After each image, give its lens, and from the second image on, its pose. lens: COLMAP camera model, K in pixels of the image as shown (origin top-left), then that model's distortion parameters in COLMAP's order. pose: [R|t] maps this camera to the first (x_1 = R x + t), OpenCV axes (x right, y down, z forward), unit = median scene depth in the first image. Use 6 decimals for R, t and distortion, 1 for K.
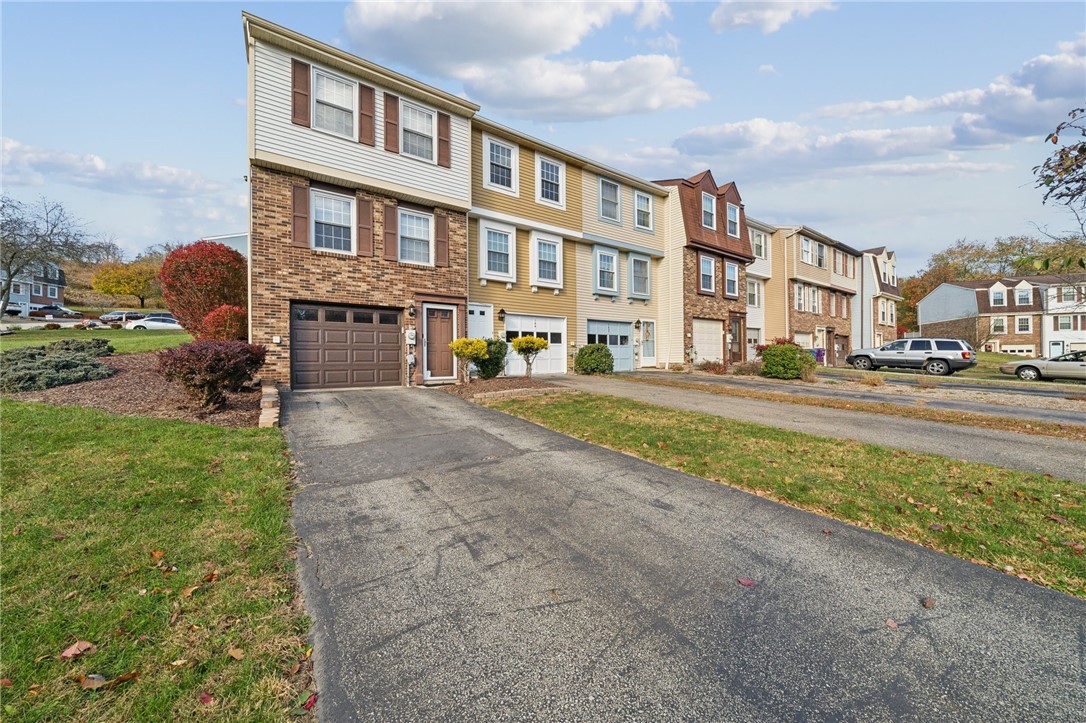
lens RADIAL K [[380.2, 0, 545.0], [0, 380.2, 364.4], [0, 0, 1]] dist [-0.006878, -0.000130]
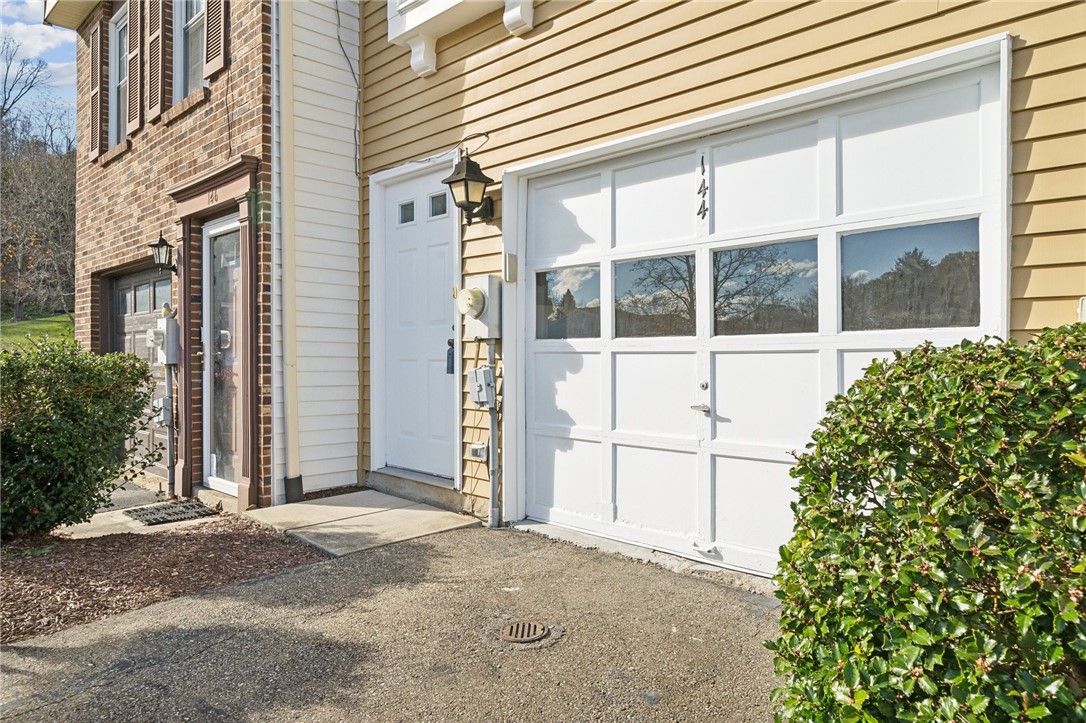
lens RADIAL K [[740.2, 0, 543.0], [0, 740.2, 361.5], [0, 0, 1]] dist [-0.001535, -0.000308]
pose [[0.174036, 0.015990, -0.984610, 0.230644], [-0.008602, 0.999855, 0.014717, -0.051358], [0.984702, 0.005908, 0.174148, 0.918927]]
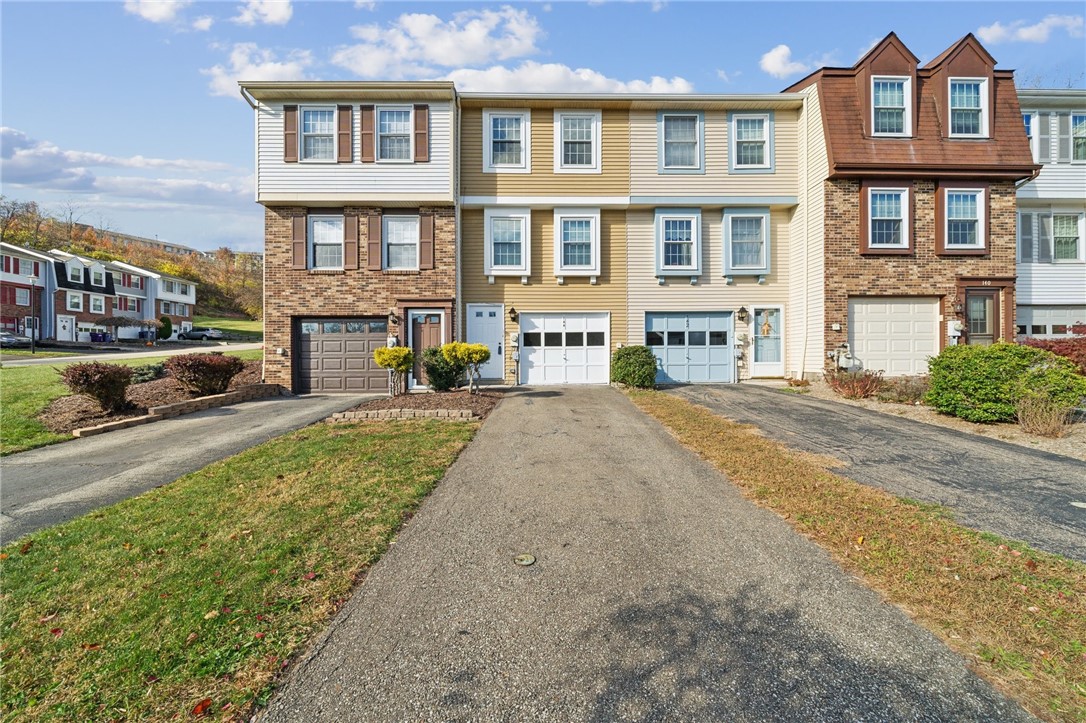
lens RADIAL K [[380.2, 0, 545.0], [0, 380.2, 364.4], [0, 0, 1]] dist [-0.006878, -0.000130]
pose [[0.831161, 0.009830, -0.555946, 0.403307], [-0.005938, 0.999944, 0.008803, -0.024794], [0.556001, -0.004015, 0.831172, 0.306414]]
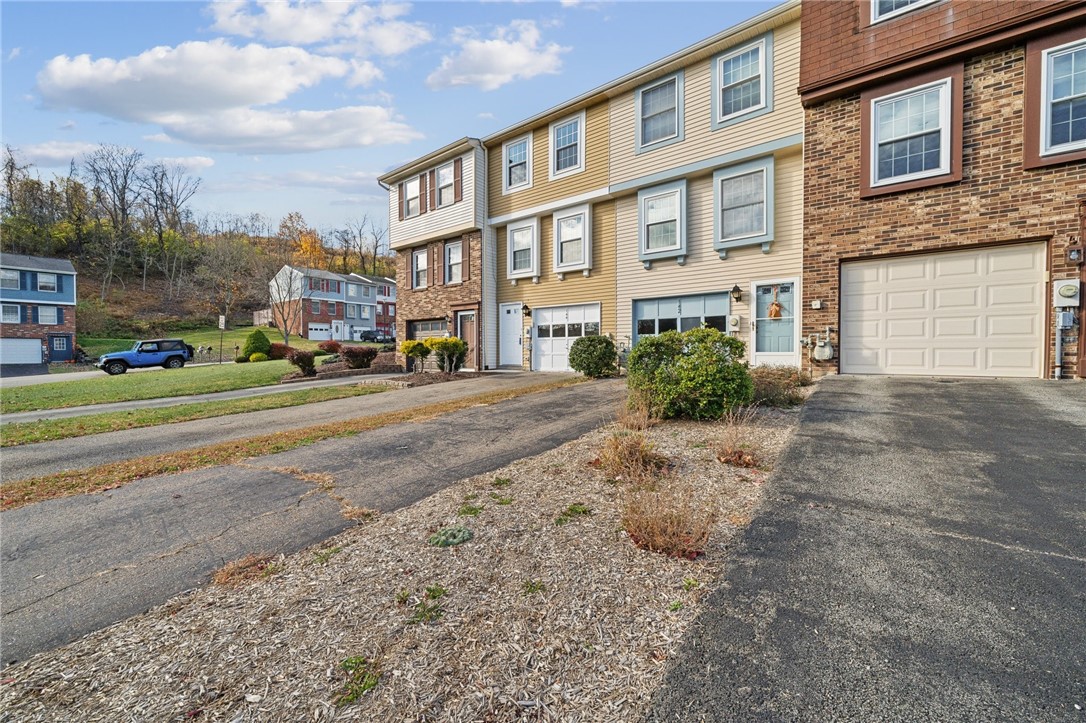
lens RADIAL K [[427.1, 0, 543.0], [0, 427.1, 361.5], [0, 0, 1]] dist [-0.001778, -0.000260]
pose [[0.295018, 0.030103, -0.955017, 0.931695], [-0.006969, 0.999545, 0.029353, -0.027933], [0.955466, -0.002004, 0.295094, 0.669460]]
